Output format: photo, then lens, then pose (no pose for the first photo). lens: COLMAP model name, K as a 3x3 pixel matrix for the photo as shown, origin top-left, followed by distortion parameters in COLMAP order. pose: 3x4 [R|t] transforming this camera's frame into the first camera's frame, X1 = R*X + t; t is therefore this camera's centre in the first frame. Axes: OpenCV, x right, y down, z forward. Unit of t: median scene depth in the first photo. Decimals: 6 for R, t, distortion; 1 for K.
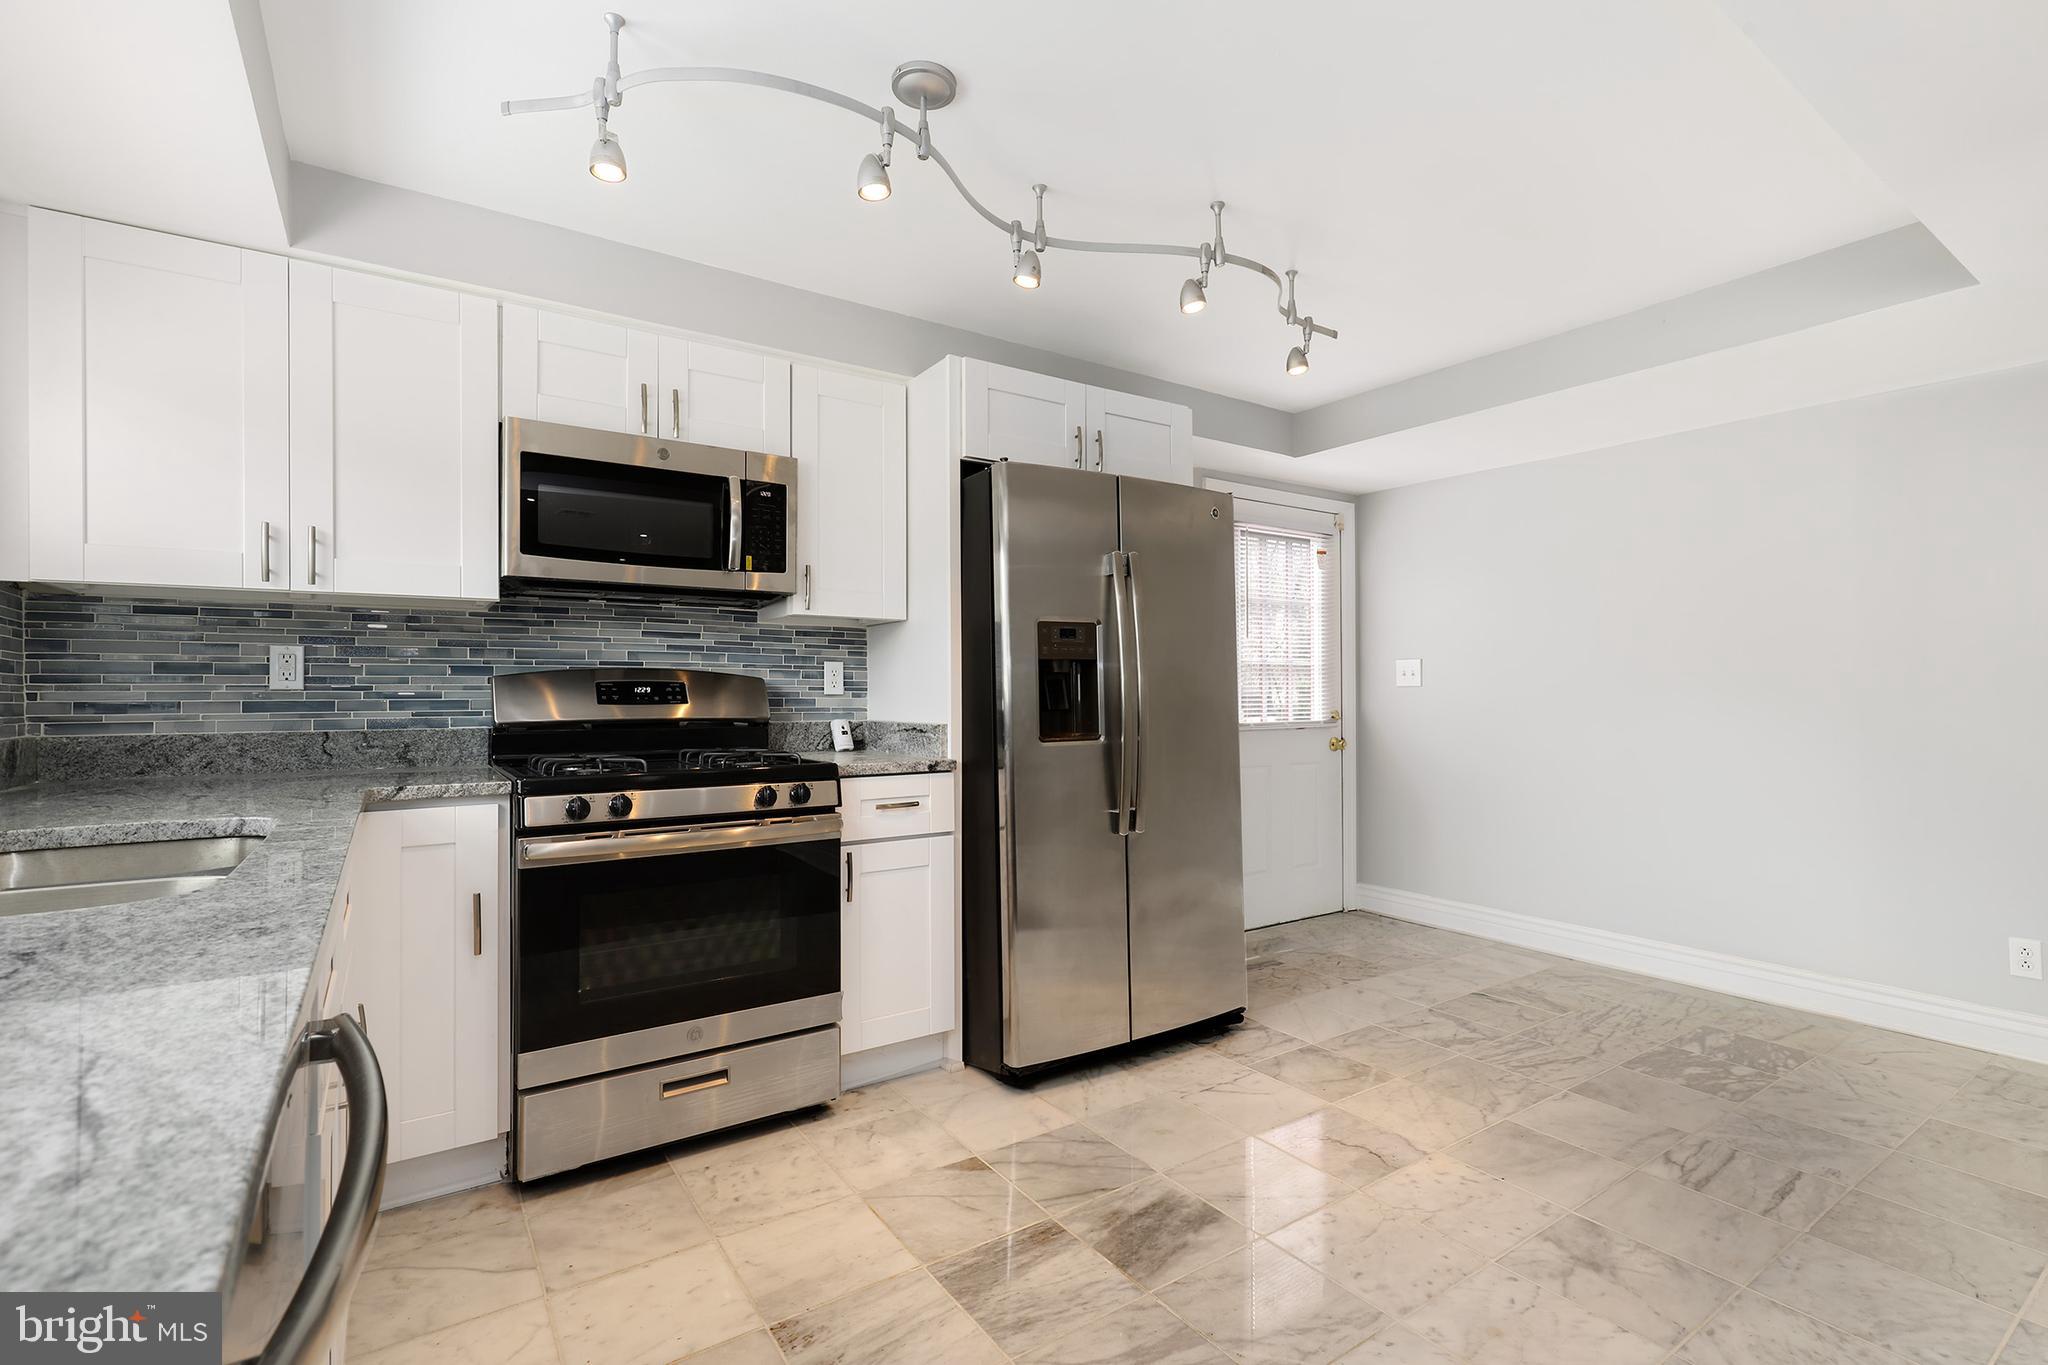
lens RADIAL K [[926.6, 0, 1026.6], [0, 926.6, 692.0], [0, 0, 1]] dist [-0.000994, -0.000271]
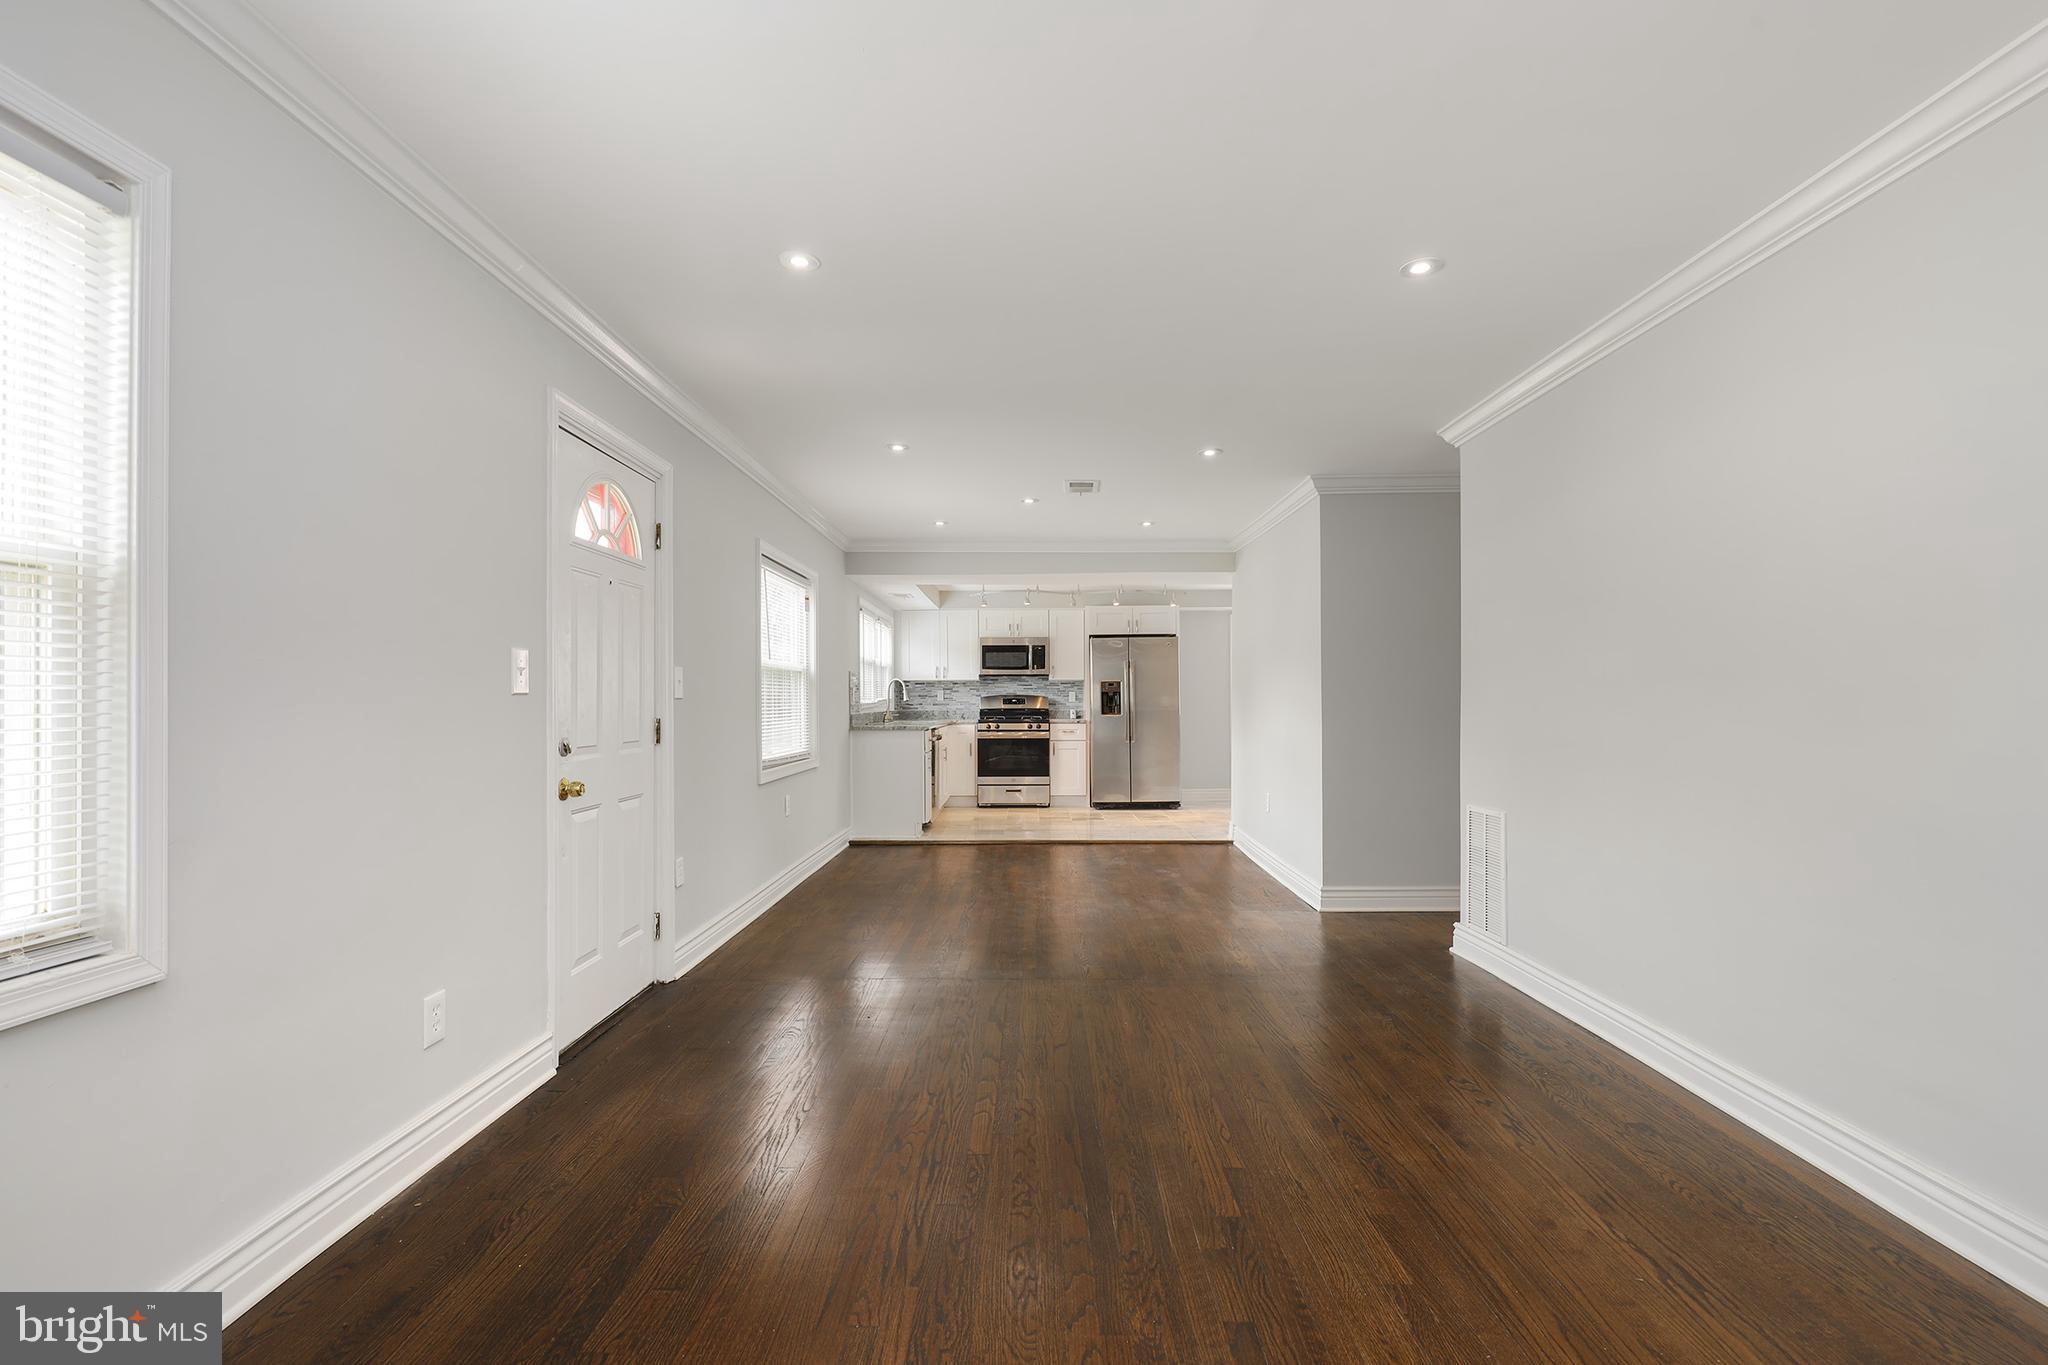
lens RADIAL K [[926.6, 0, 1026.6], [0, 926.6, 692.0], [0, 0, 1]] dist [-0.000994, -0.000271]
pose [[0.824712, -0.007678, -0.565500, 1.996410], [0.002620, 0.999949, -0.009755, 0.000026], [0.565546, 0.006564, 0.824690, -2.362903]]
